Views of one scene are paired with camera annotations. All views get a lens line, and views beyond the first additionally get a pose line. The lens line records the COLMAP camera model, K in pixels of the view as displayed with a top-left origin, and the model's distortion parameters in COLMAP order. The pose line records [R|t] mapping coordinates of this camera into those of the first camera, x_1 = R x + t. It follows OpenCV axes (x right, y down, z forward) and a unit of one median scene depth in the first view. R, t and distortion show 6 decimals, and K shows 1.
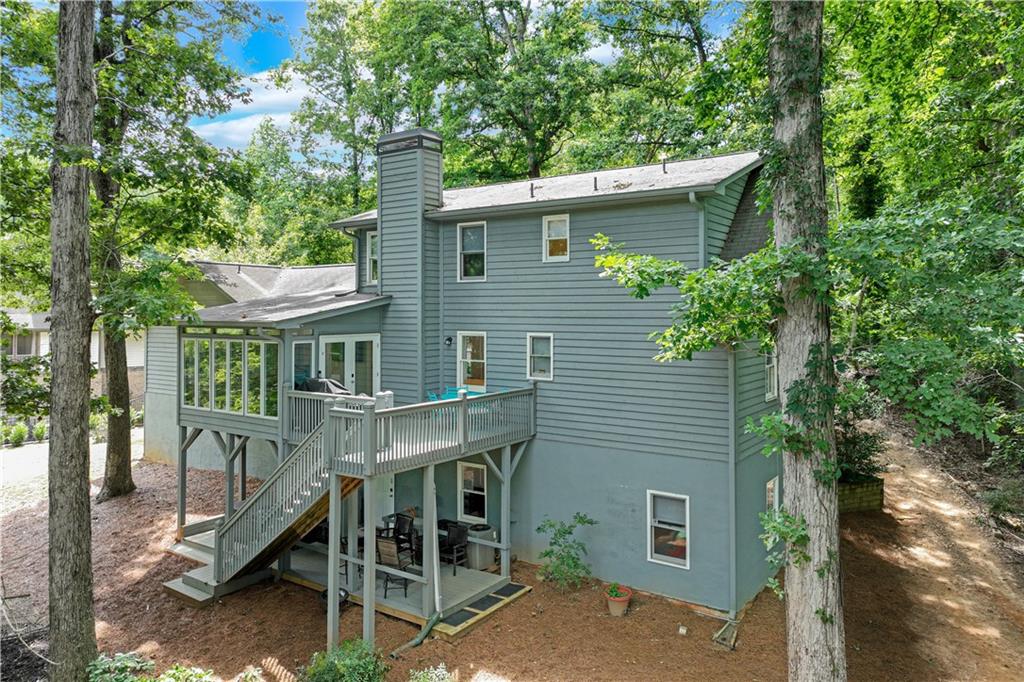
lens RADIAL K [[717.7, 0, 514.0], [0, 717.7, 309.2], [0, 0, 1]] dist [-0.001925, 0.001251]
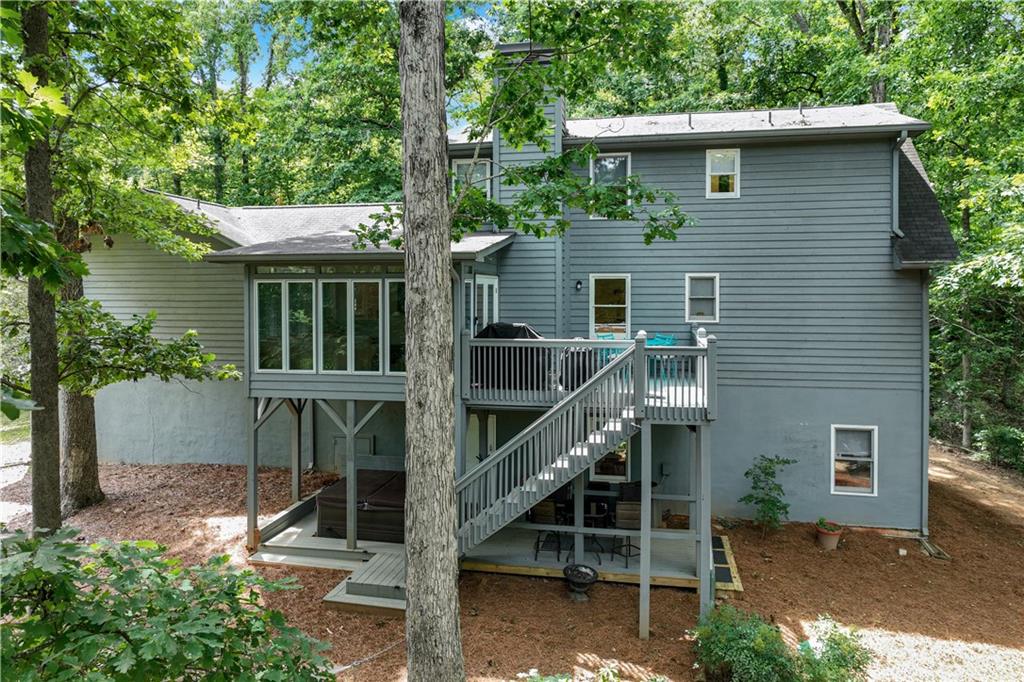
lens RADIAL K [[717.7, 0, 514.0], [0, 717.7, 309.2], [0, 0, 1]] dist [-0.001925, 0.001251]
pose [[0.915336, -0.008241, 0.402607, -0.575402], [0.000707, 0.999822, 0.018858, 0.062712], [-0.402691, -0.016977, 0.915178, 0.231437]]
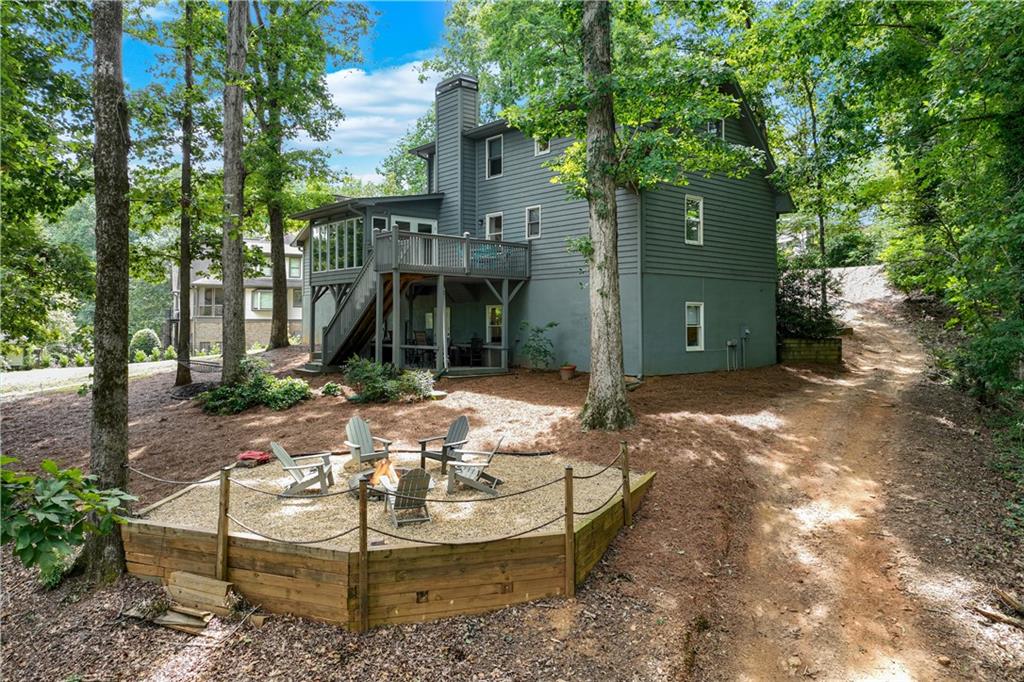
lens RADIAL K [[707.8, 0, 510.6], [0, 707.8, 315.1], [0, 0, 1]] dist [0.028425, 0.000244]
pose [[0.971013, -0.001849, -0.239020, 0.331900], [0.000724, 0.999988, -0.004793, 0.258918], [0.239026, 0.004481, 0.971003, -0.387099]]
